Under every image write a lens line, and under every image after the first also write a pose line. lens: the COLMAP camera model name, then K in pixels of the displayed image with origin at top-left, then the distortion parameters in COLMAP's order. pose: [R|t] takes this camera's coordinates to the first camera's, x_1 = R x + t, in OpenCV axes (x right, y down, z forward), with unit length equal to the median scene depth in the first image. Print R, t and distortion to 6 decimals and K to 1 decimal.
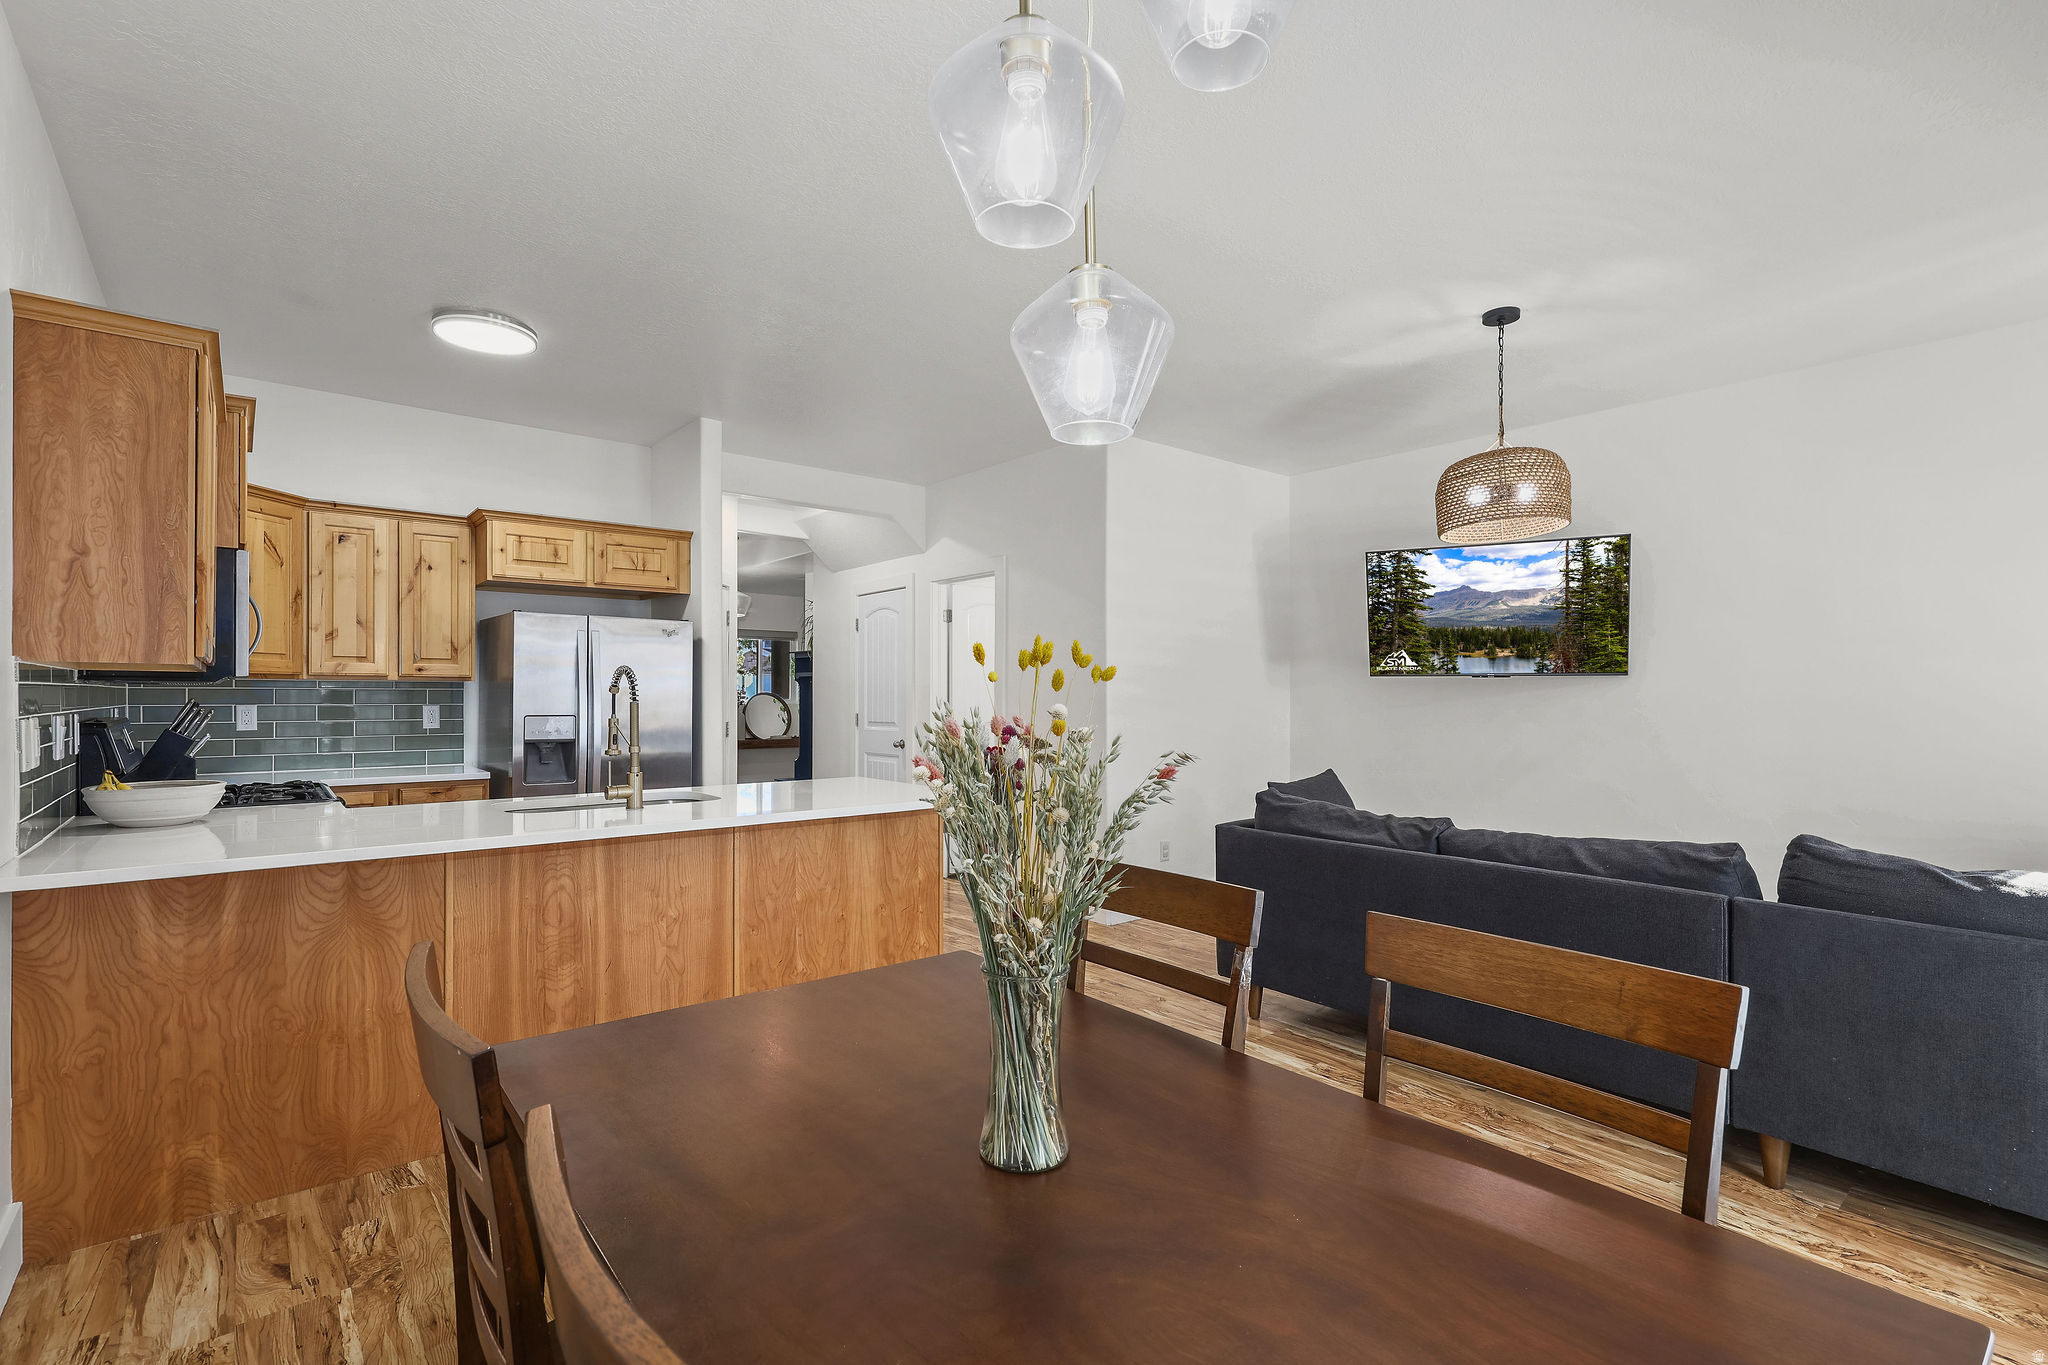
lens RADIAL K [[940.6, 0, 1034.9], [0, 940.6, 689.5], [0, 0, 1]] dist [0.003848, 0.000988]
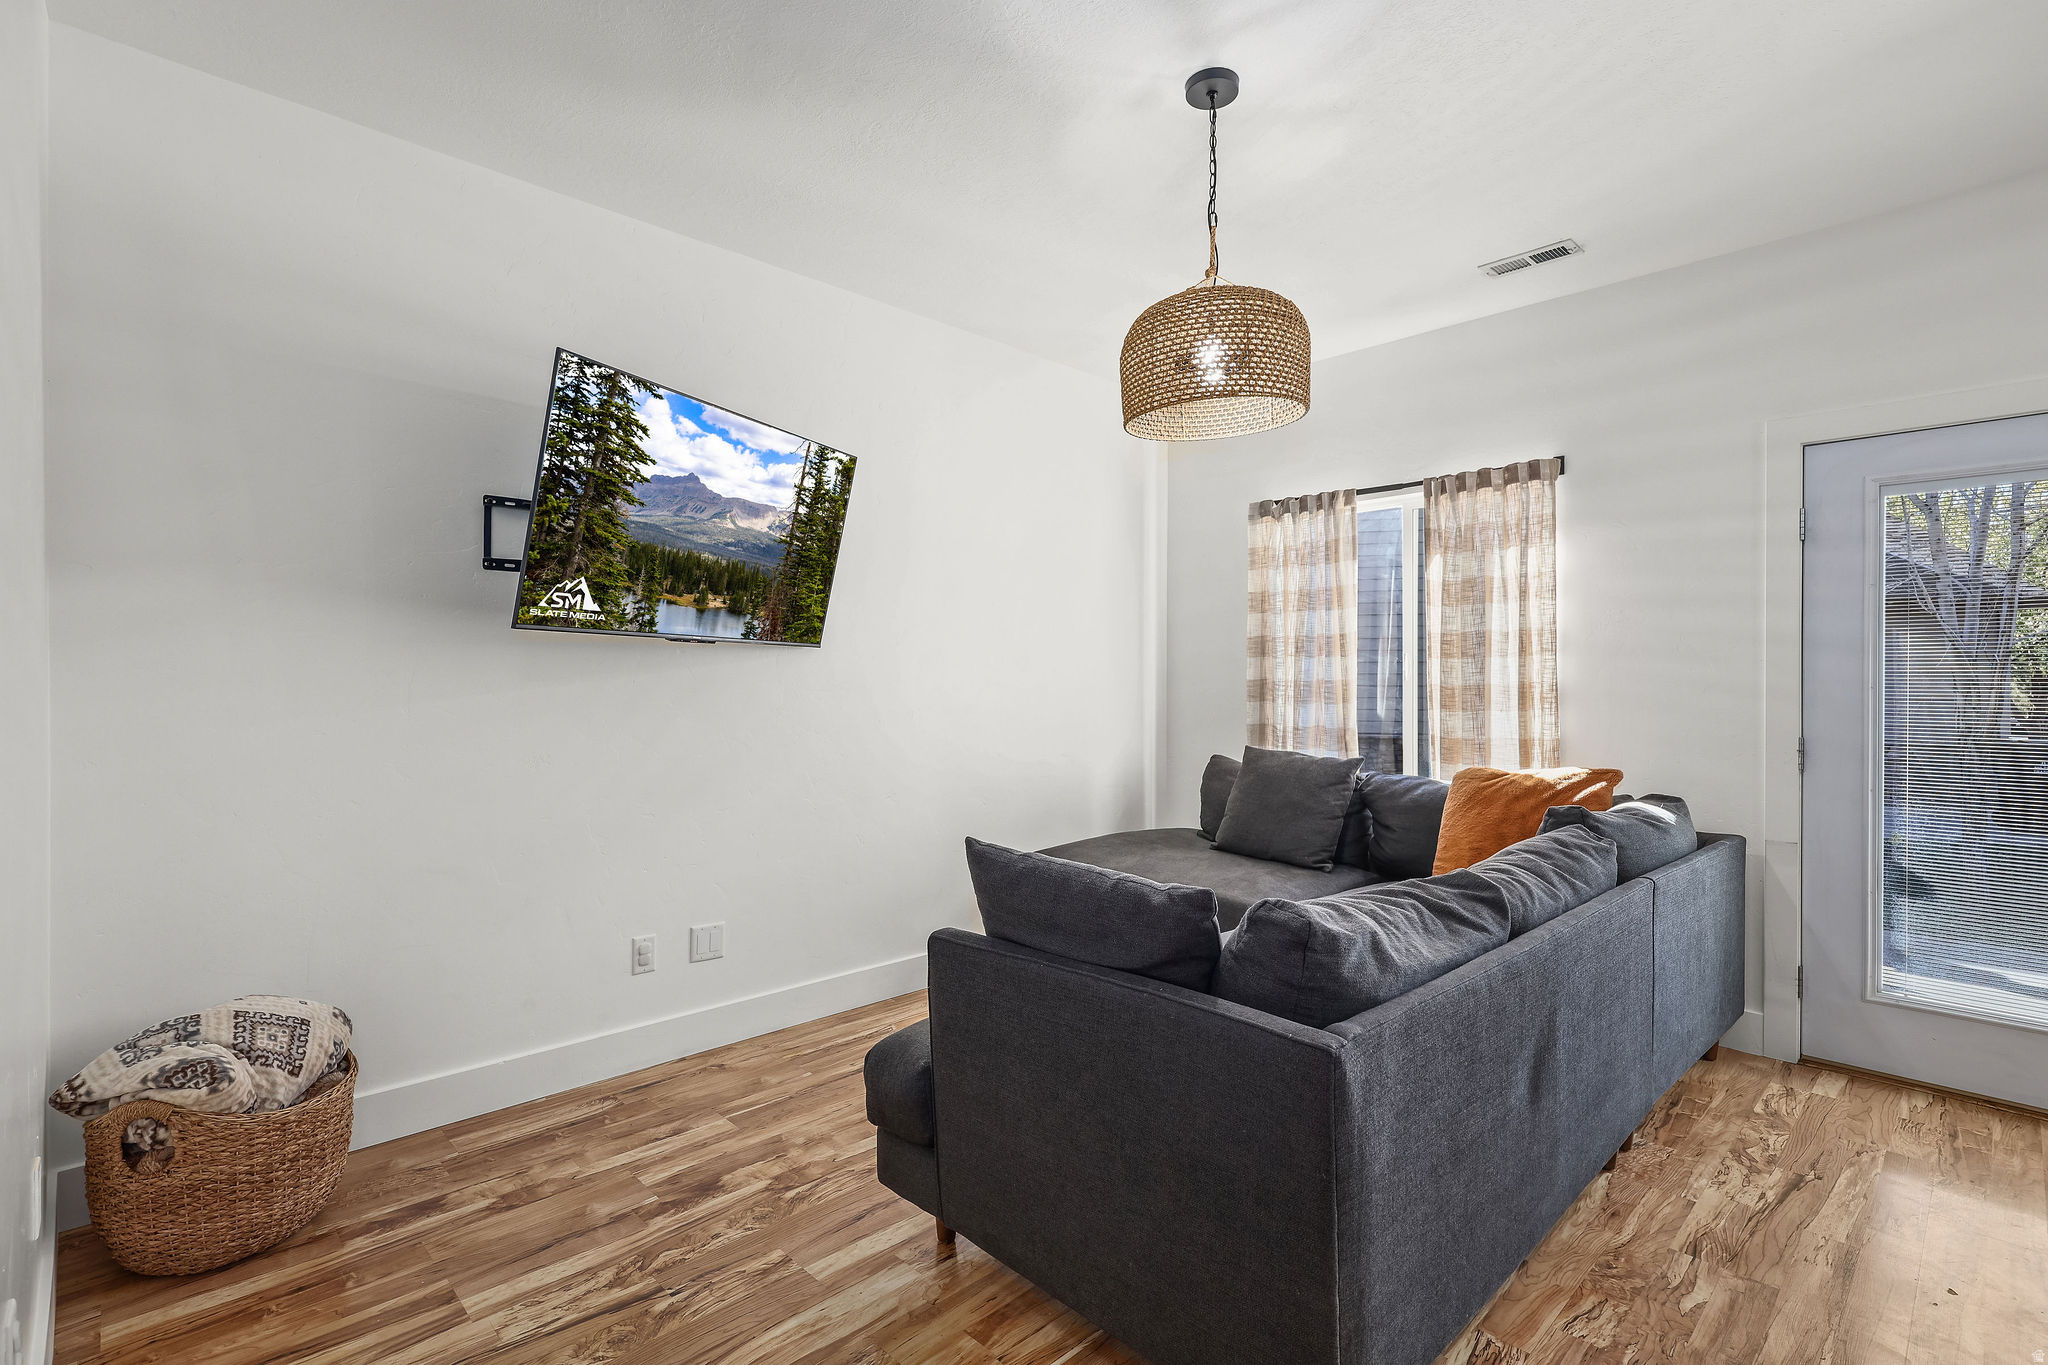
lens RADIAL K [[940.6, 0, 1020.4], [0, 940.6, 682.6], [0, 0, 1]] dist [0.003848, 0.000988]
pose [[-0.055797, -0.001280, 0.998441, -0.110205], [-0.008872, 0.999960, 0.000786, 0.010066], [-0.998403, -0.008814, -0.055807, 0.883793]]
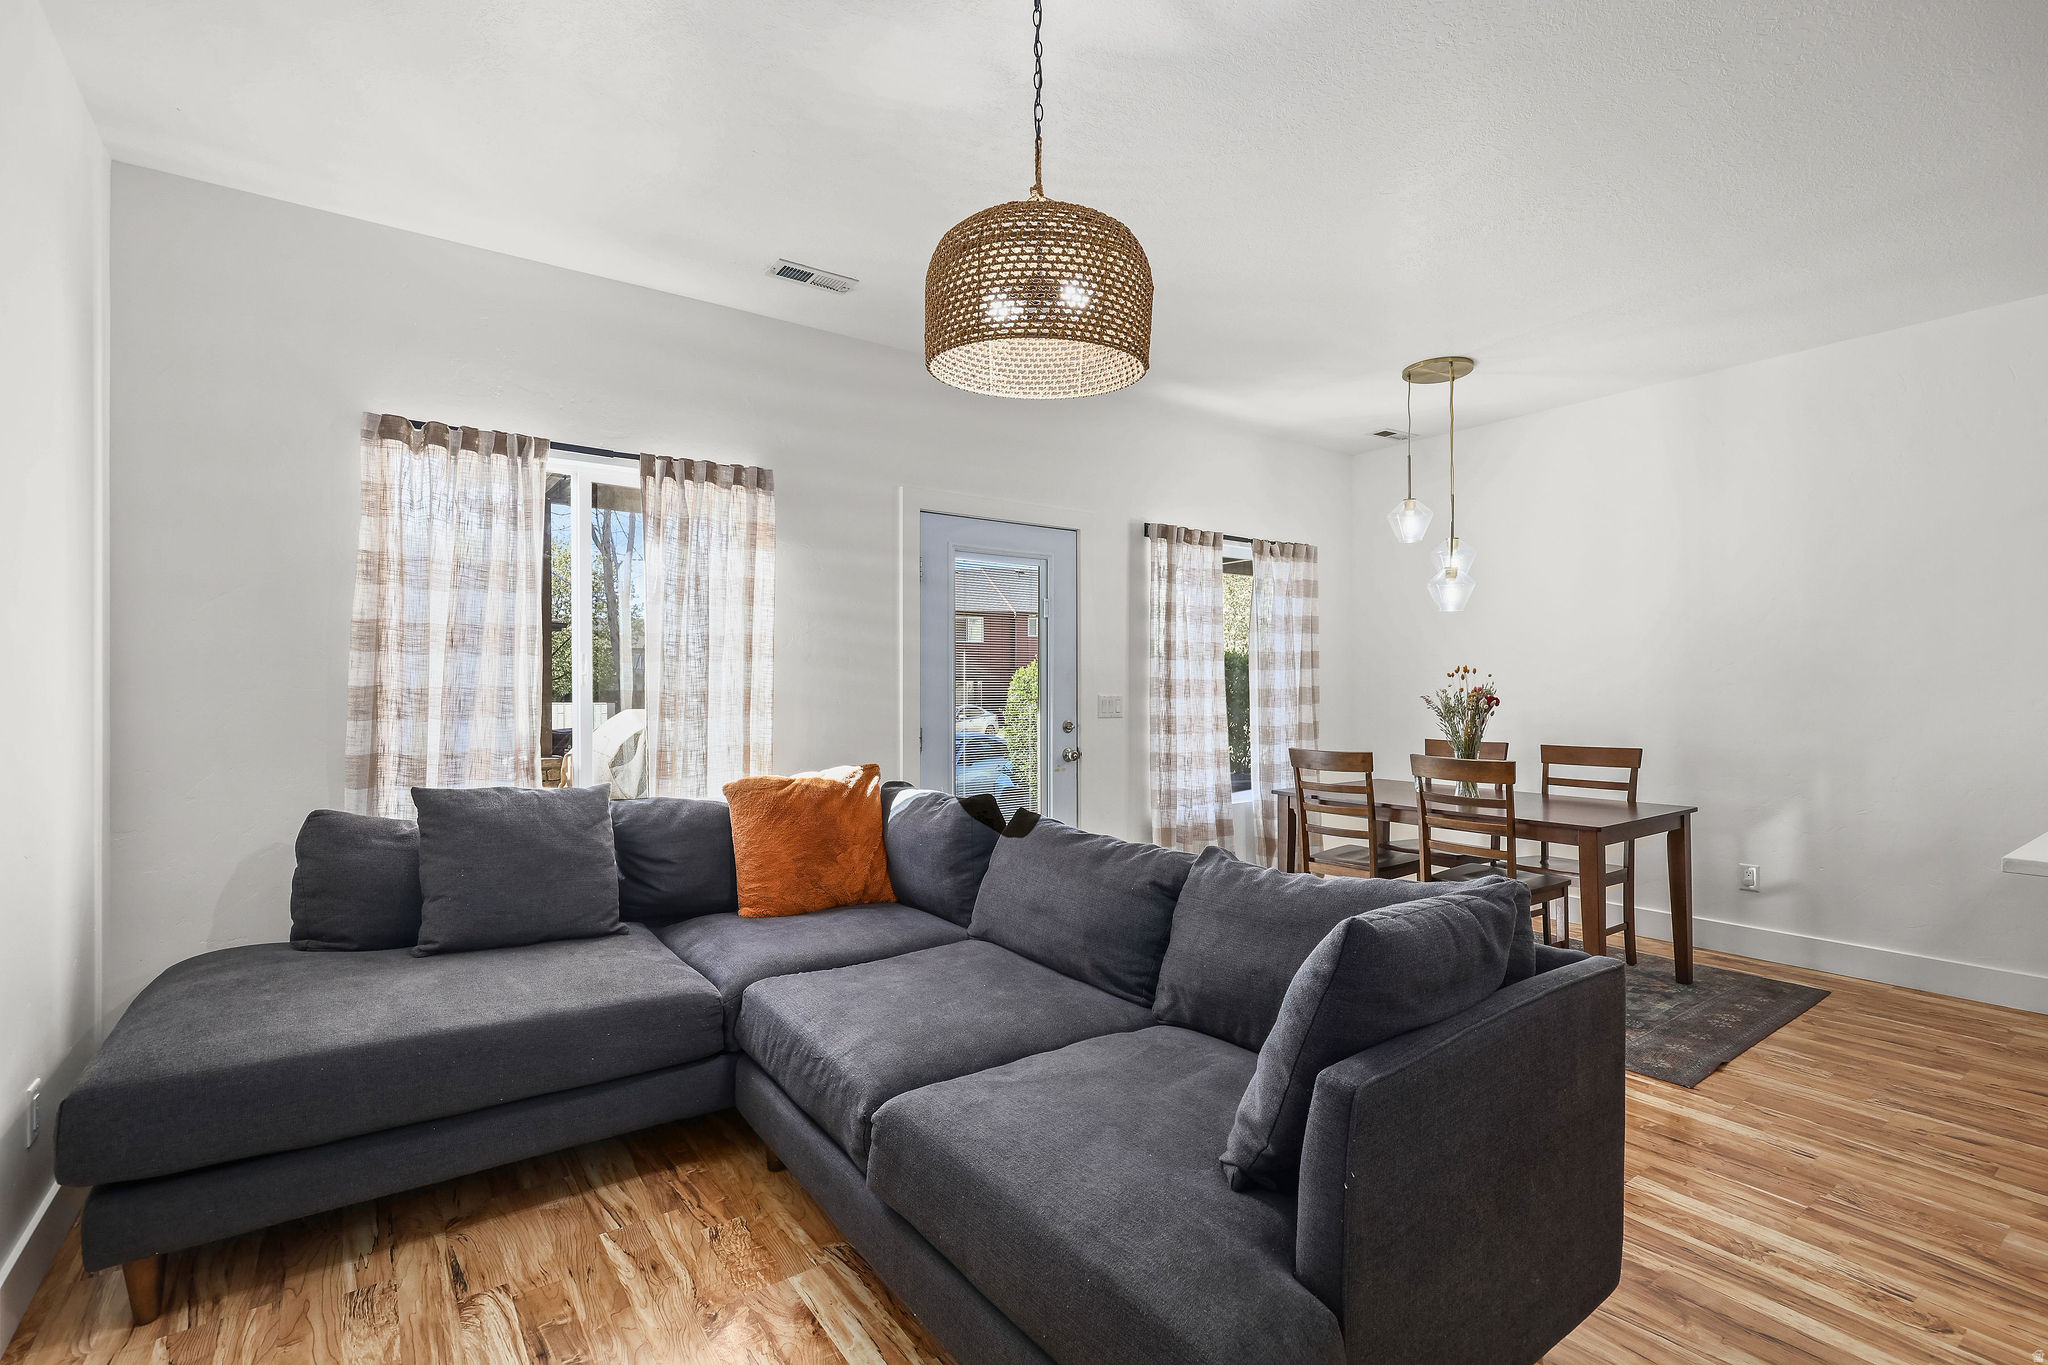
lens RADIAL K [[940.6, 0, 1017.1], [0, 940.6, 679.9], [0, 0, 1]] dist [0.003848, 0.000988]
pose [[-0.995659, 0.002586, 0.093045, 0.337699], [0.001516, 0.999932, -0.011573, 0.009528], [-0.093068, -0.011382, -0.995595, 1.162963]]
